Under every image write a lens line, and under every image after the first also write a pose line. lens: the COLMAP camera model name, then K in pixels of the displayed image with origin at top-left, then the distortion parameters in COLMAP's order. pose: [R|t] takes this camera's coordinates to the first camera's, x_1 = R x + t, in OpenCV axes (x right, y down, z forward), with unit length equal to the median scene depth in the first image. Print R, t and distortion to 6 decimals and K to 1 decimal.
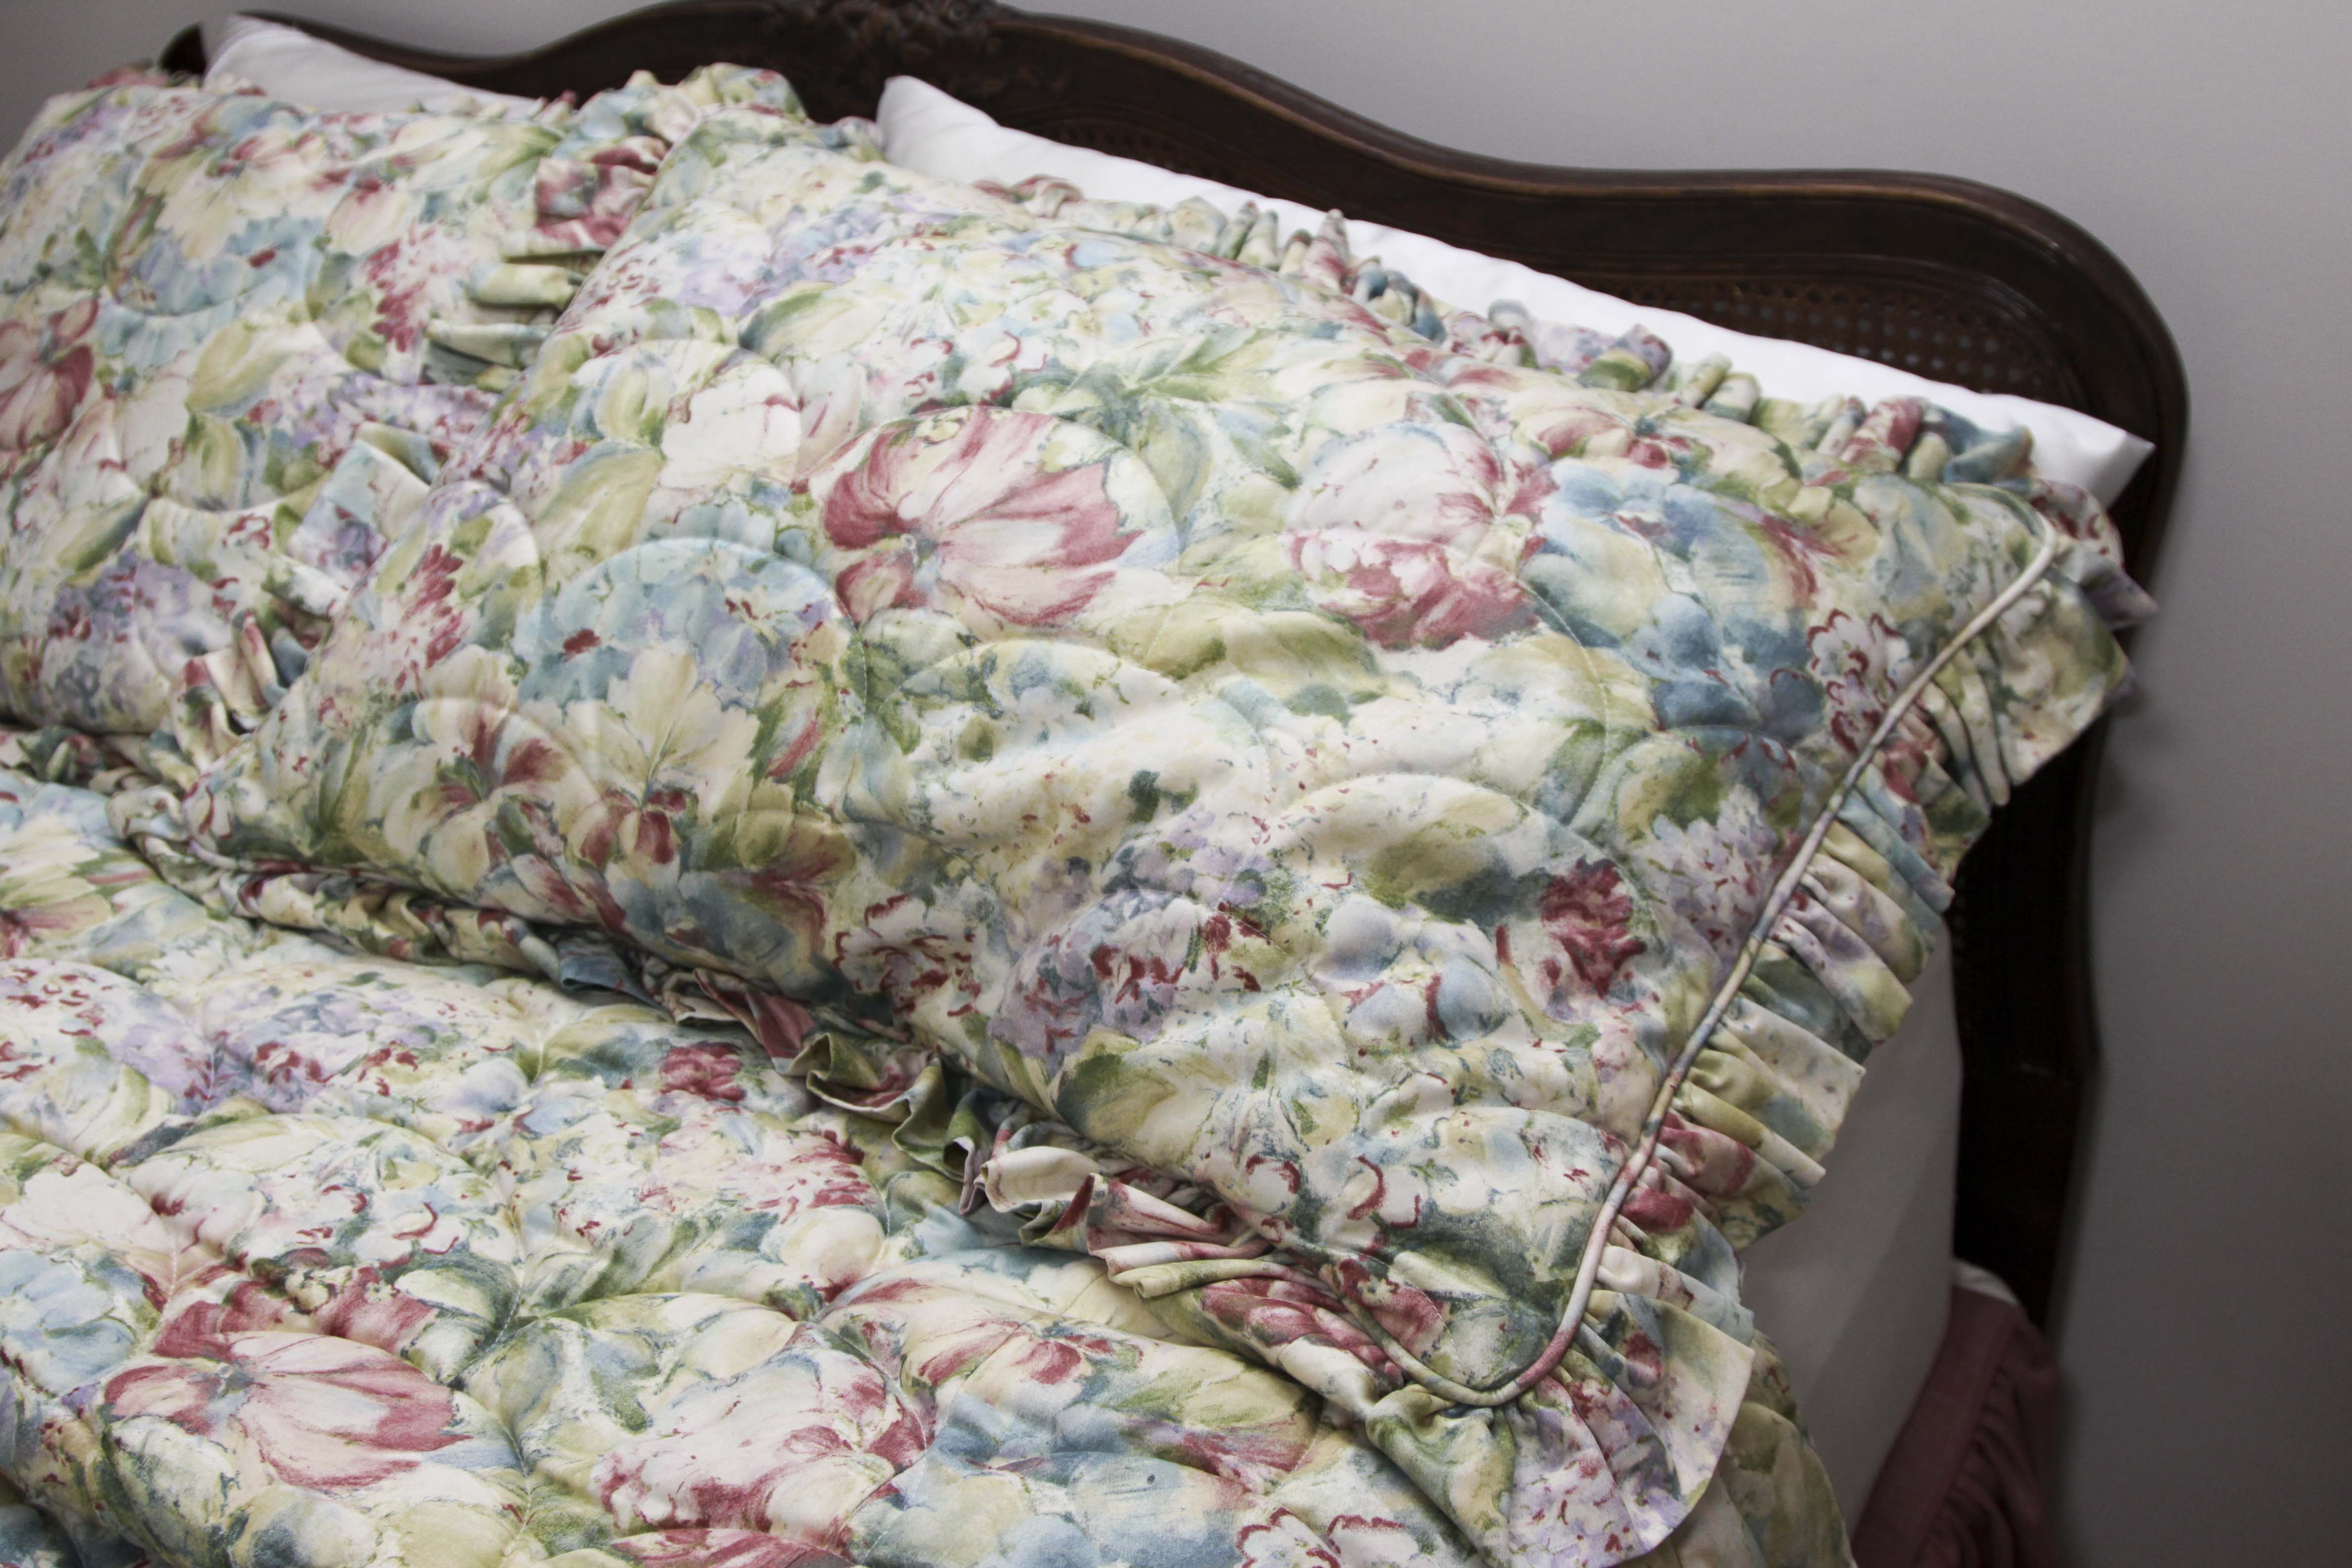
lens RADIAL K [[2558.0, 0, 1176.0], [0, 2558.0, 784.0], [0, 0, 1]] dist [-0.140592, 0.061871]
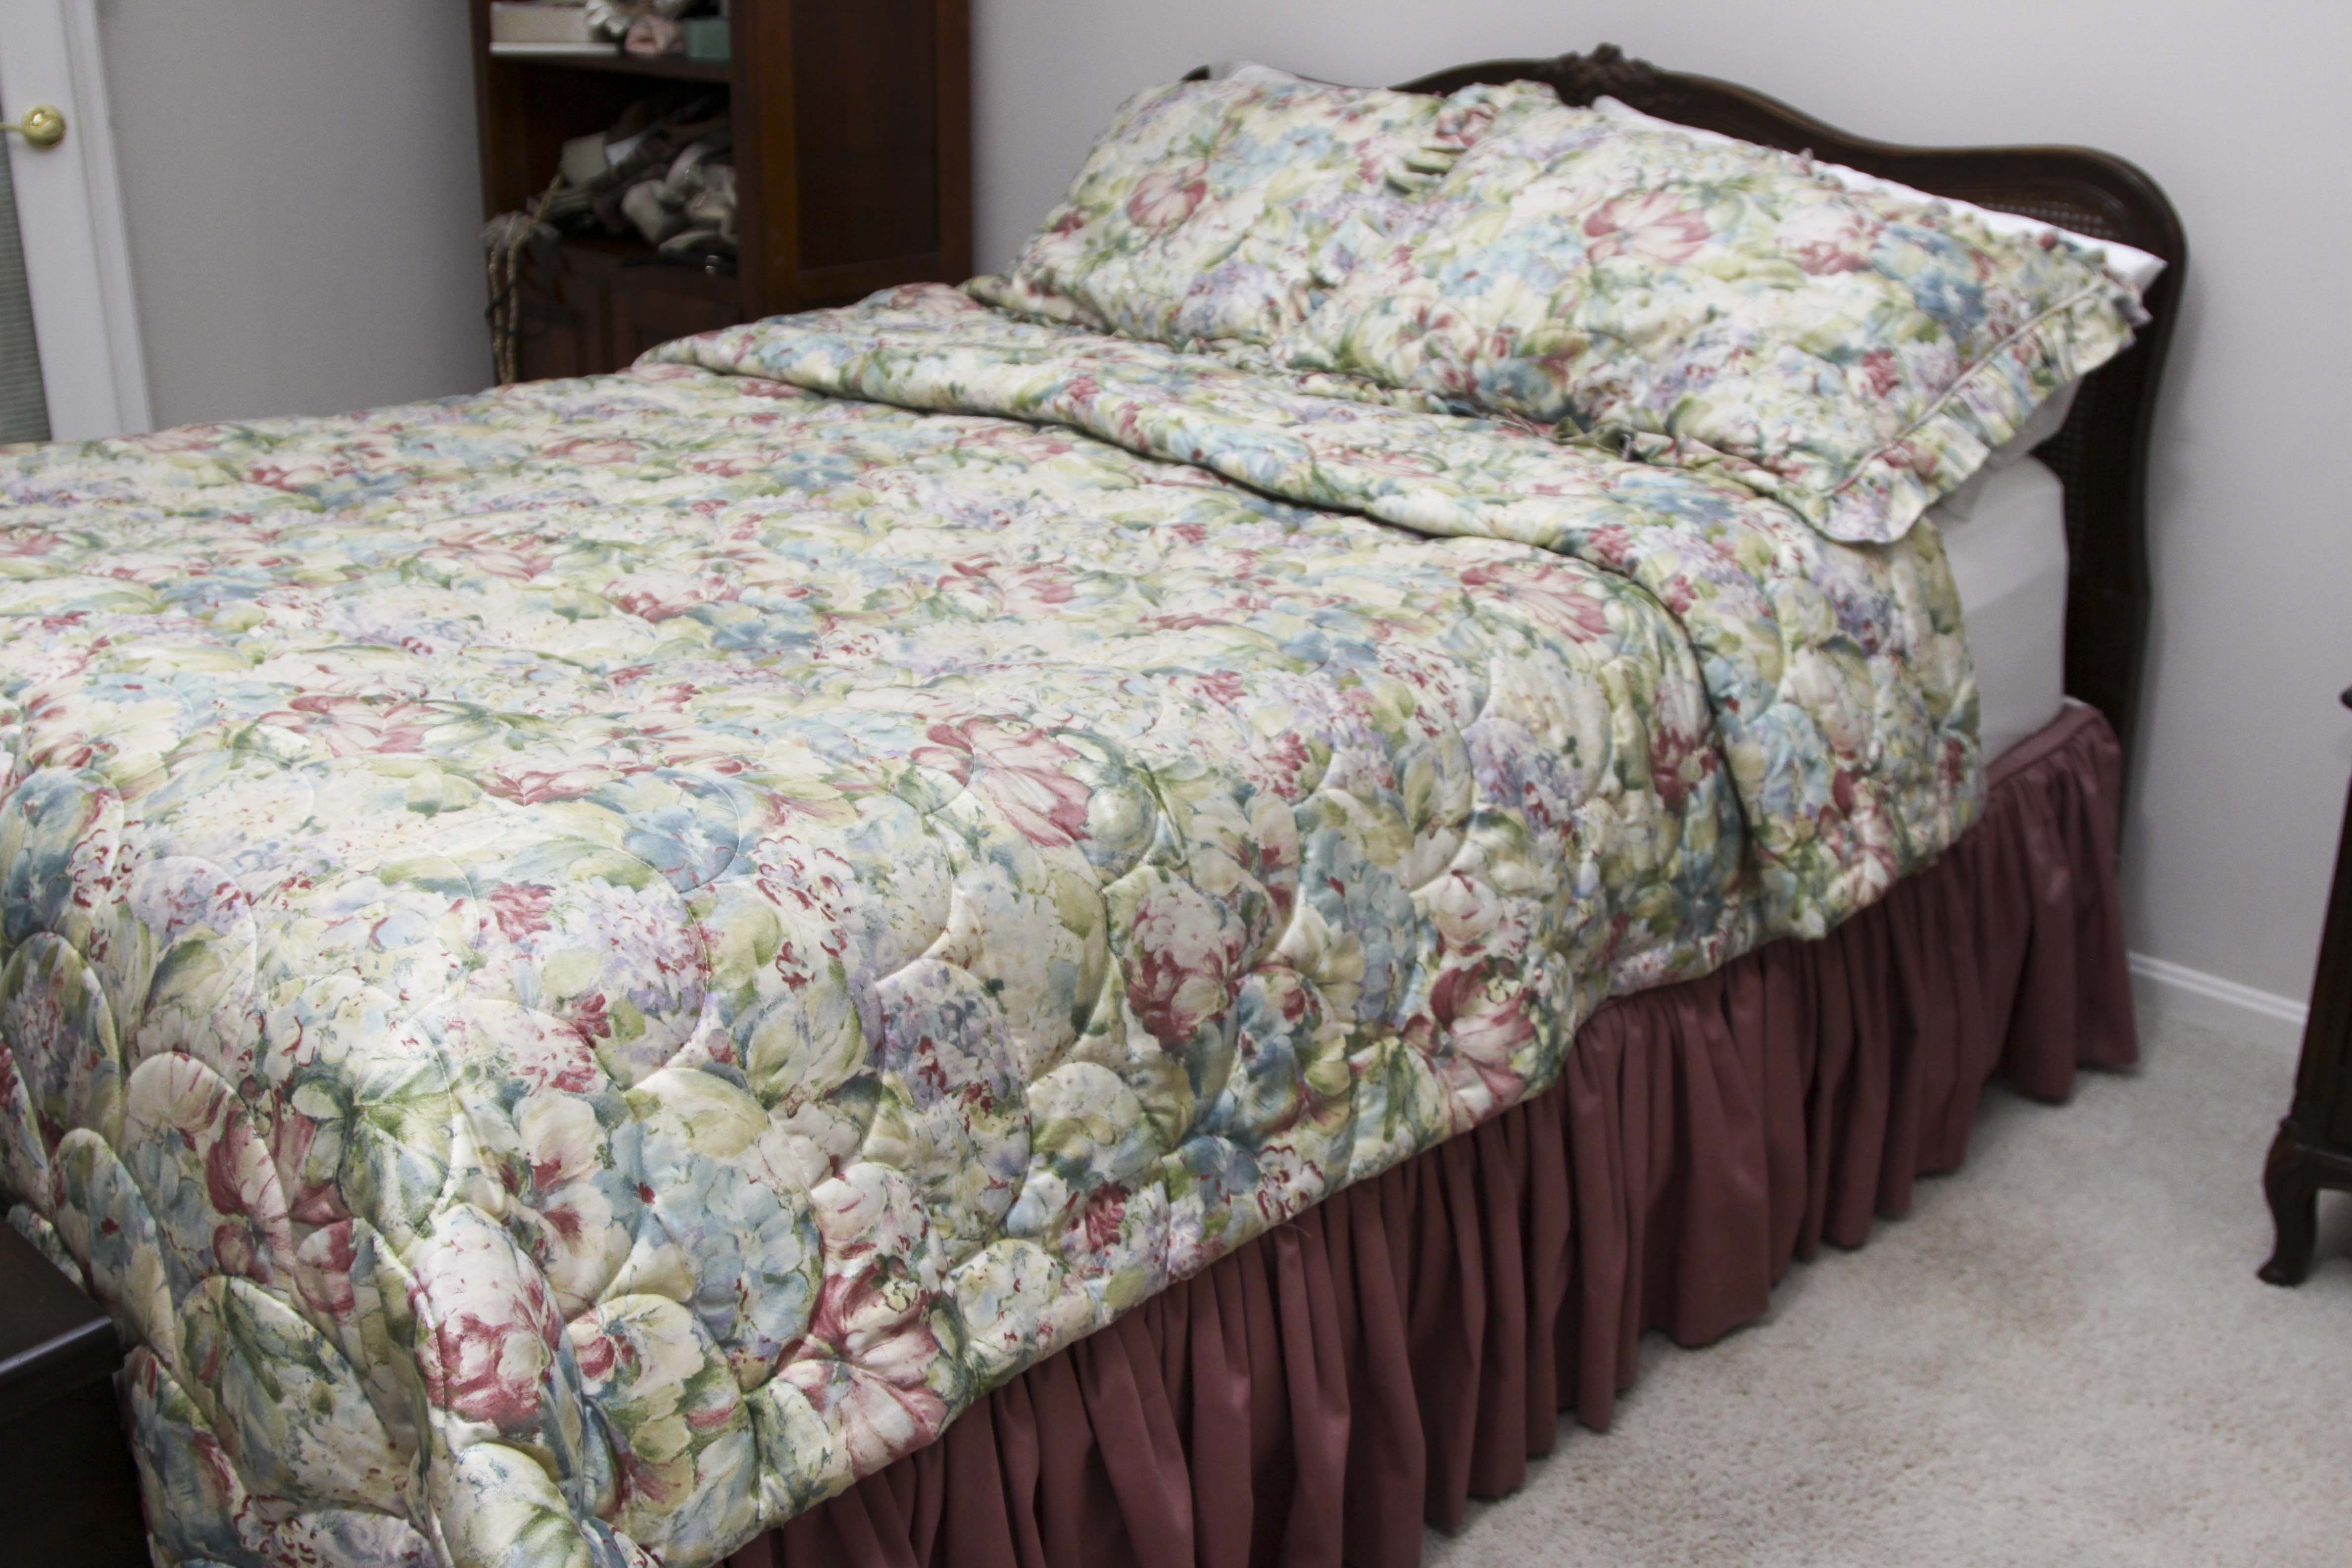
lens RADIAL K [[2558.0, 0, 1176.0], [0, 2558.0, 784.0], [0, 0, 1]] dist [-0.140592, 0.061871]
pose [[0.978031, 0.112355, -0.175592, -0.034073], [-0.131307, 0.986255, -0.100300, 0.715685], [0.161910, 0.121153, 0.979340, -1.370485]]
